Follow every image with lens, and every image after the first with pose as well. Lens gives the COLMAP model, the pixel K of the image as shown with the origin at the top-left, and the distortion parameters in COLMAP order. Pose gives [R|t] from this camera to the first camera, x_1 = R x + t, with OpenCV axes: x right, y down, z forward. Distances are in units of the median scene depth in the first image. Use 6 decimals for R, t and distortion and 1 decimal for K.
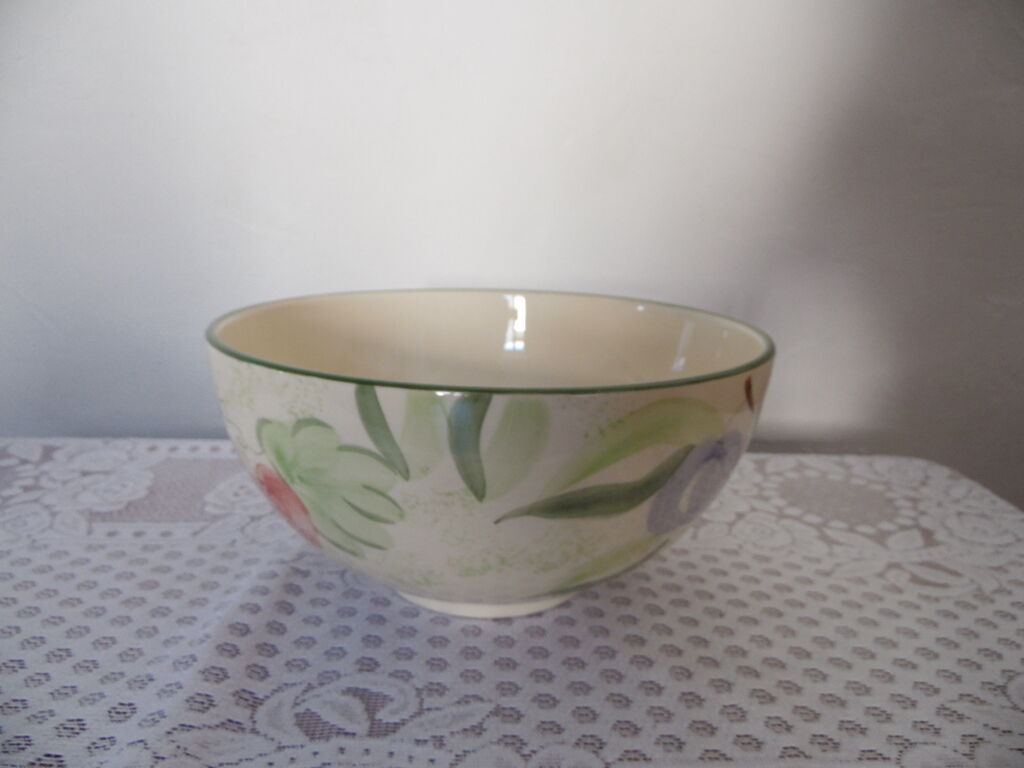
lens RADIAL K [[777.9, 0, 514.0], [0, 777.9, 383.7], [0, 0, 1]] dist [-0.019773, 0.016008]
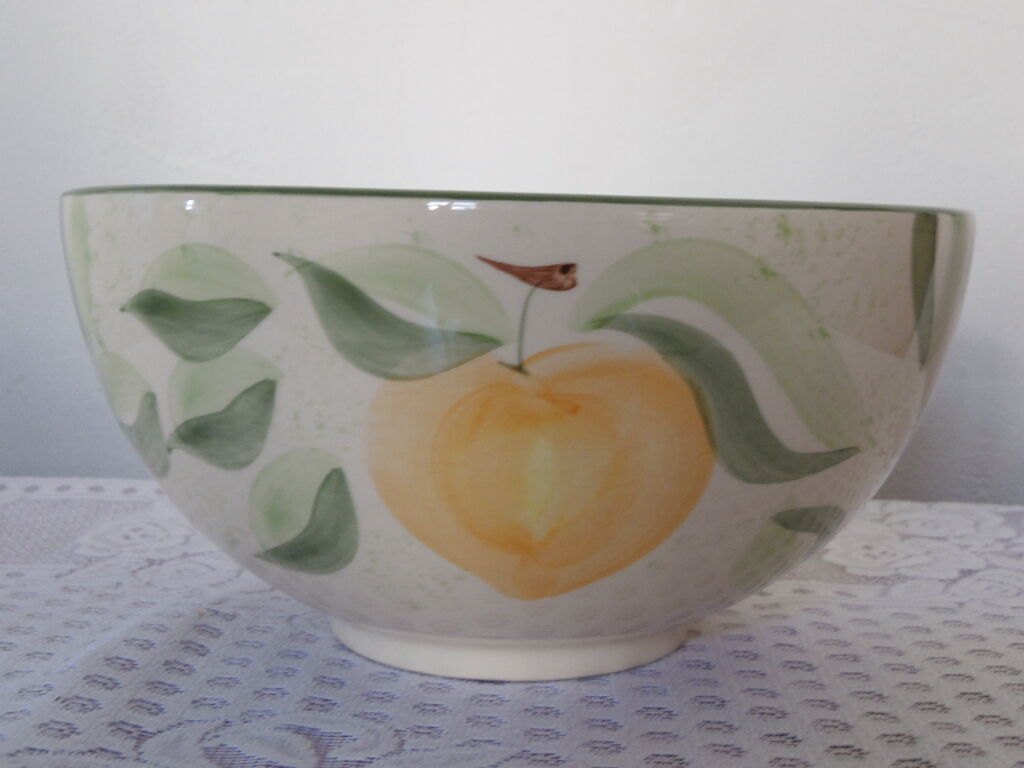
lens RADIAL K [[1431.0, 0, 507.4], [0, 1431.0, 383.8], [0, 0, 1]] dist [-0.048830, 0.000000]
pose [[0.996008, -0.003061, -0.089214, 0.059595], [-0.009883, 0.989485, -0.144296, 0.256623], [0.088718, 0.144602, 0.985505, -0.139792]]
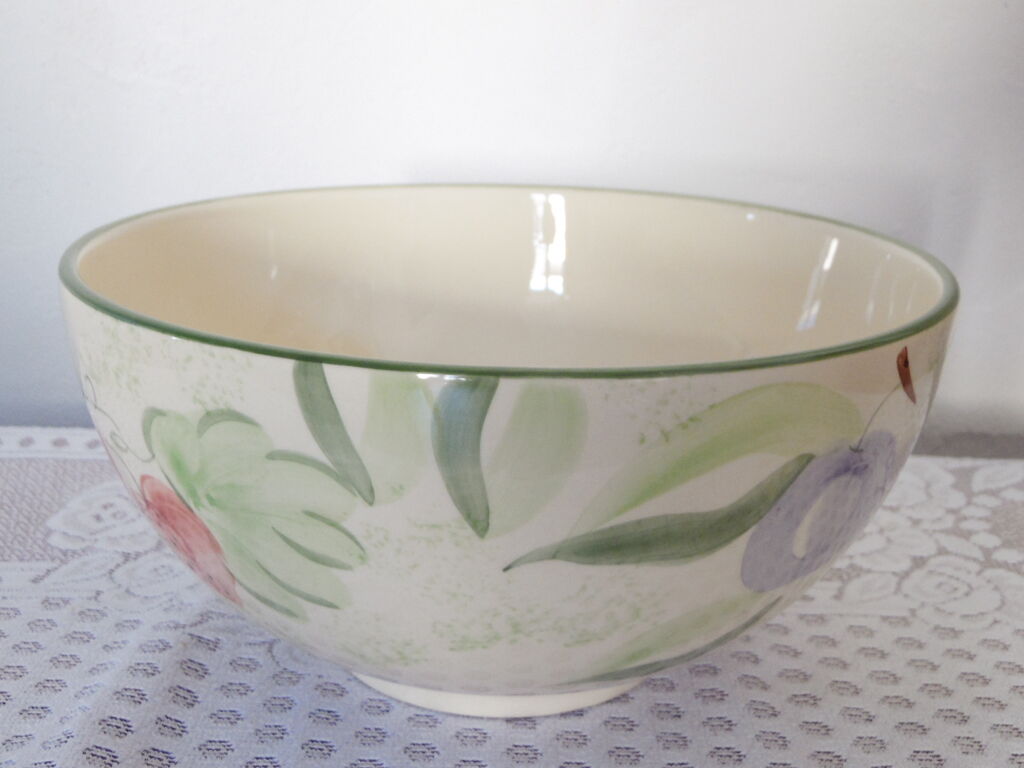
lens RADIAL K [[1431.0, 0, 509.4], [0, 1431.0, 387.8], [0, 0, 1]] dist [-0.048830, 0.000000]
pose [[0.999073, 0.007386, -0.042415, 0.024174], [-0.005166, 0.998622, 0.052224, -0.030805], [0.042742, -0.051957, 0.997734, -0.160276]]
